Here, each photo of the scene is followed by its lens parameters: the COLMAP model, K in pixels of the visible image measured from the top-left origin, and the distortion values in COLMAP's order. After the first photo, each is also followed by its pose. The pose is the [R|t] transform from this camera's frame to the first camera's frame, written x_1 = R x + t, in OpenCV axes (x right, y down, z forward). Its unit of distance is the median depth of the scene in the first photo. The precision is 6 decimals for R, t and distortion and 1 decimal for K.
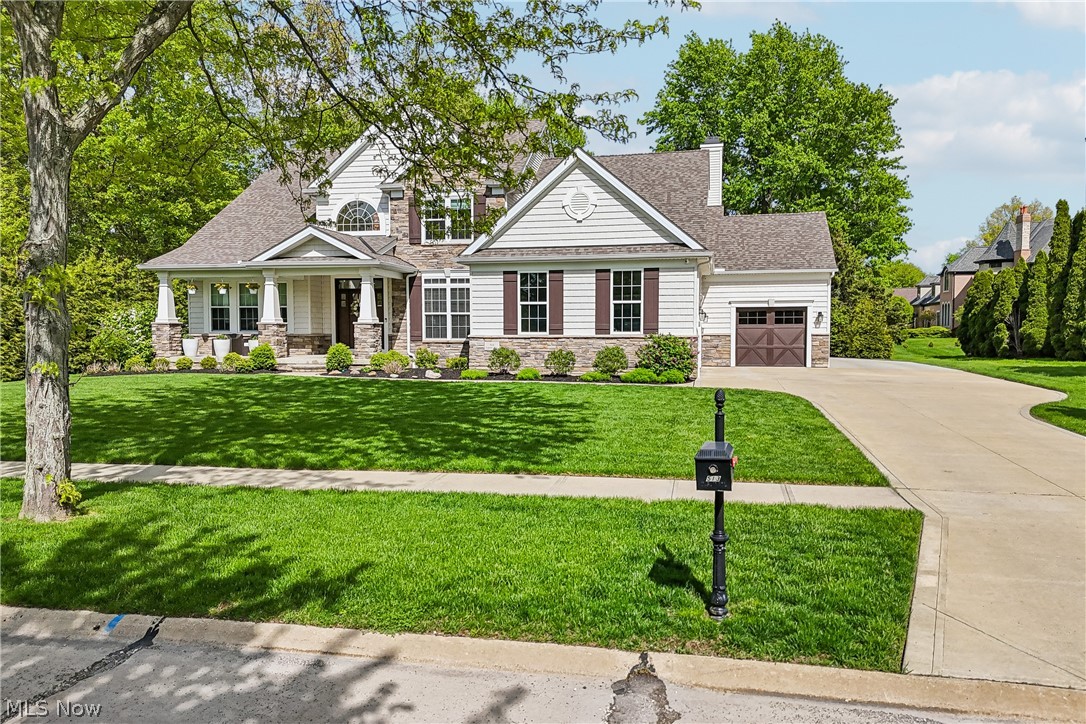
lens RADIAL K [[790.9, 0, 552.0], [0, 790.9, 359.8], [0, 0, 1]] dist [0.038031, -0.006590]
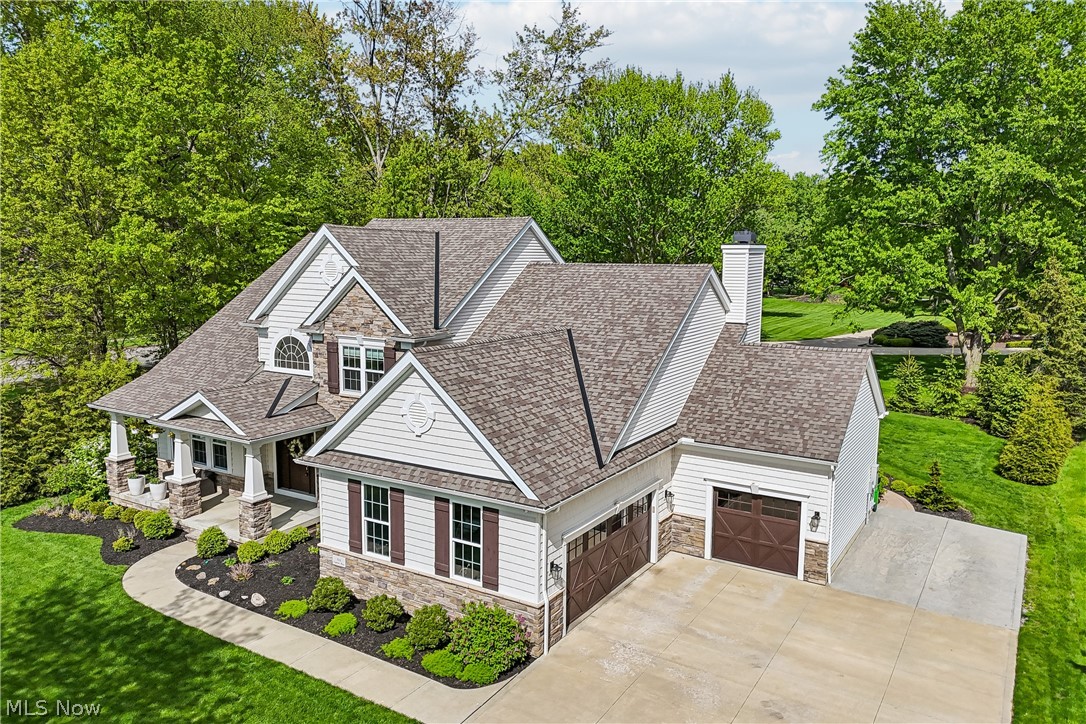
lens RADIAL K [[790.9, 0, 545.3], [0, 790.9, 361.8], [0, 0, 1]] dist [0.038031, -0.006590]
pose [[0.942708, 0.053091, -0.329367, 0.354352], [-0.023776, 0.995437, 0.092407, -0.276541], [0.332770, -0.079282, 0.939669, 0.244523]]
